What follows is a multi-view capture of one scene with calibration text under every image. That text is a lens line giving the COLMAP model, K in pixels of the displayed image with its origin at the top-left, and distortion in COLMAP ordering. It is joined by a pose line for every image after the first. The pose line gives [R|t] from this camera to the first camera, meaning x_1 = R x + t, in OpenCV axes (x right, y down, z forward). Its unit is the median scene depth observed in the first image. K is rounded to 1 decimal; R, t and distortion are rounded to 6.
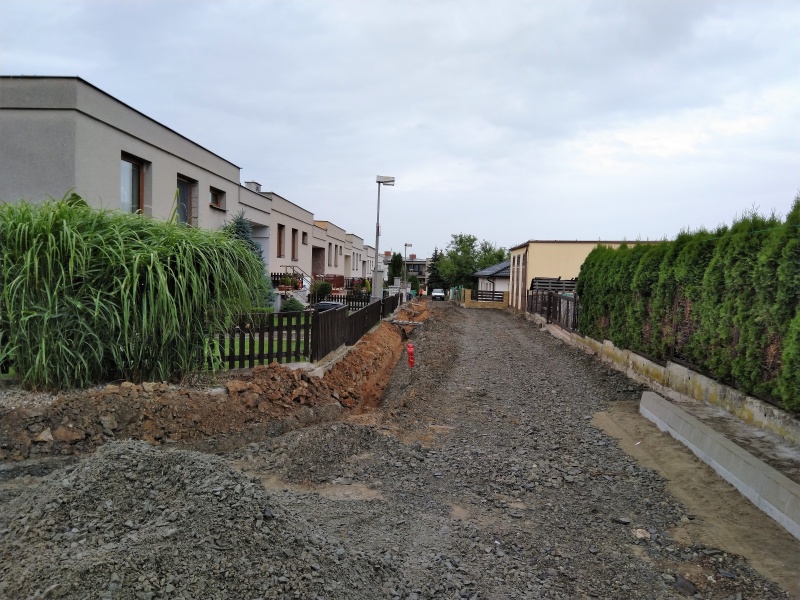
lens RADIAL K [[633.6, 0, 400.0], [0, 633.6, 300.0], [0, 0, 1]] dist [0.171509, -0.248794]
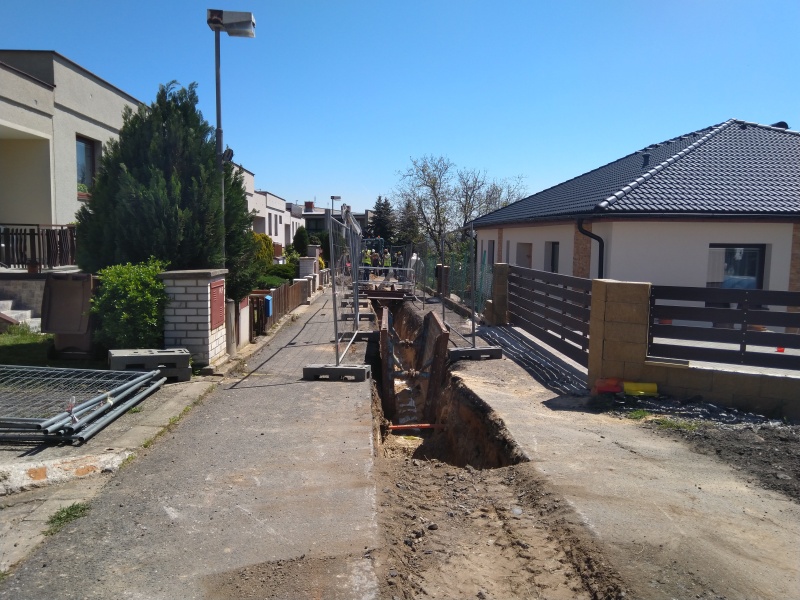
lens RADIAL K [[633.6, 0, 400.0], [0, 633.6, 300.0], [0, 0, 1]] dist [0.171509, -0.248794]
pose [[0.995284, 0.027711, 0.092956, 0.023518], [-0.033634, 0.997461, 0.062765, -0.011520], [-0.090981, -0.065595, 0.993690, 0.407461]]
